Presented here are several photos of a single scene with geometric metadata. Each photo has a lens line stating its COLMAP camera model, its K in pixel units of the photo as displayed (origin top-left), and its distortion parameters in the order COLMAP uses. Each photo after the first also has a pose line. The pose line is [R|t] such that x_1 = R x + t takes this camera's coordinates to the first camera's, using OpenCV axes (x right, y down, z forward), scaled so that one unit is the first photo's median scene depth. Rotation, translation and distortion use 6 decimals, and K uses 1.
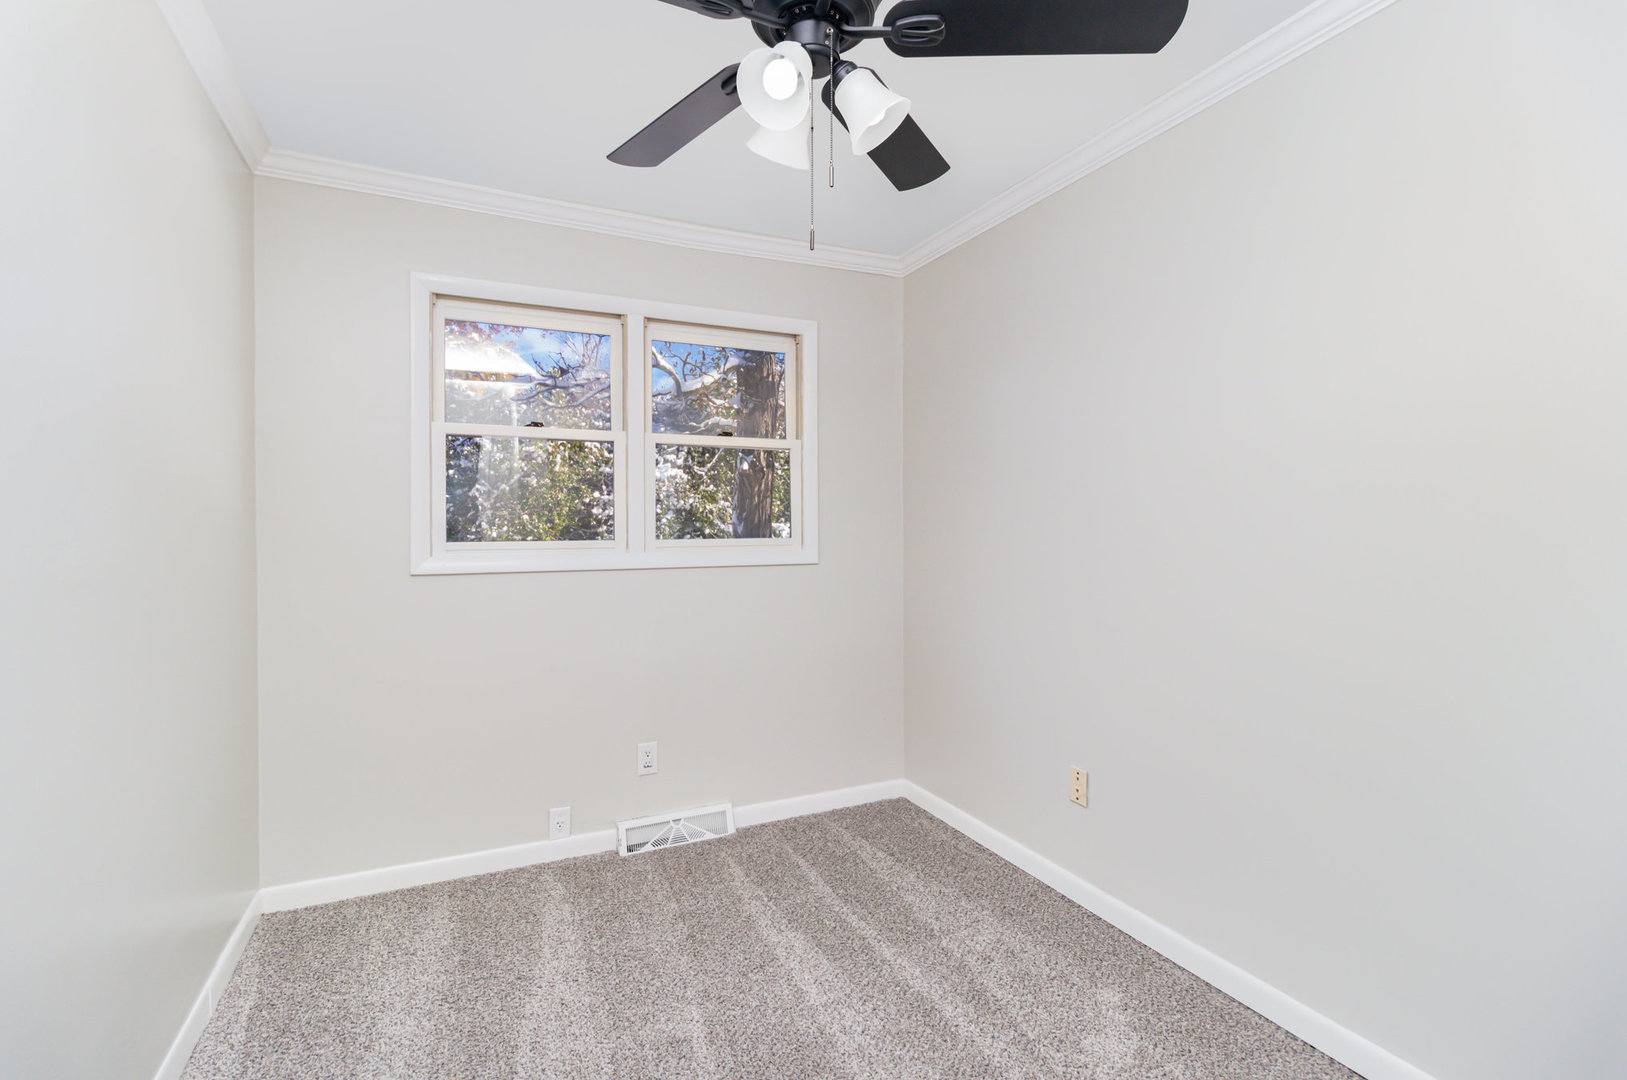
lens RADIAL K [[748.4, 0, 813.5], [0, 748.4, 540.0], [0, 0, 1]] dist [-0.000132, 0.000109]
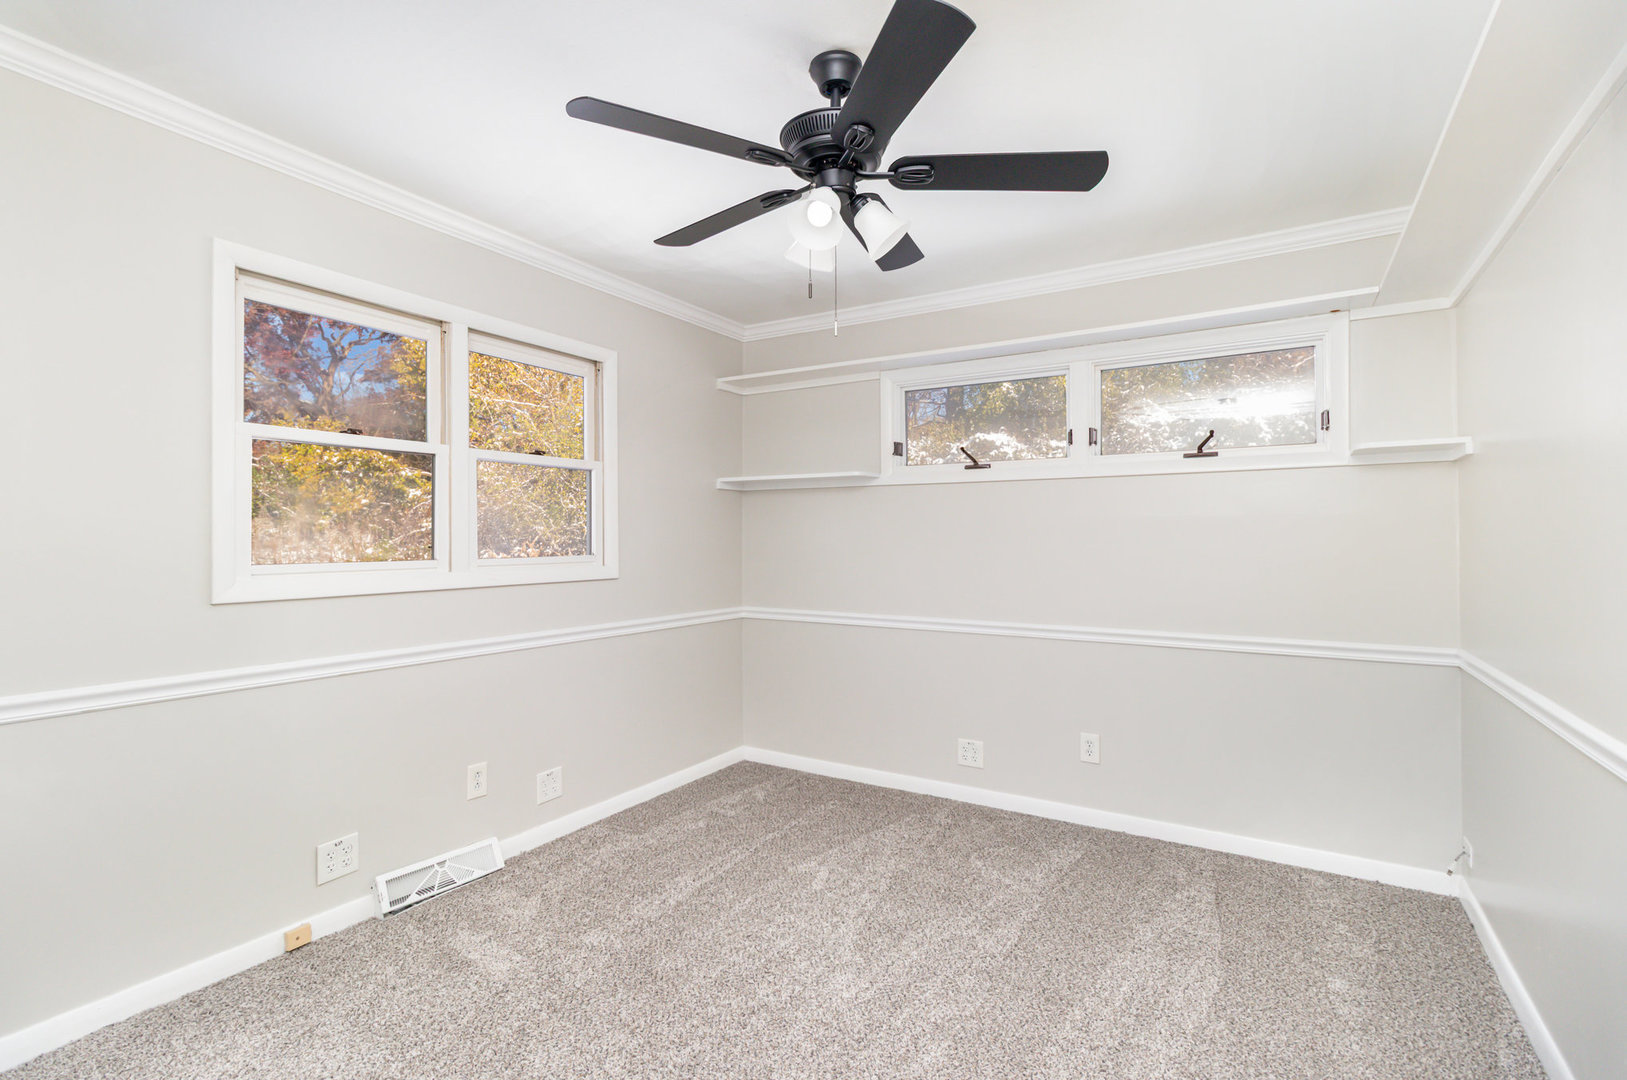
lens RADIAL K [[748.4, 0, 813.5], [0, 748.4, 540.0], [0, 0, 1]] dist [-0.000132, 0.000109]
pose [[0.875389, 0.025407, 0.482751, -0.294797], [-0.014164, 0.999537, -0.026922, -0.006680], [-0.483212, 0.016730, 0.875344, -0.045144]]
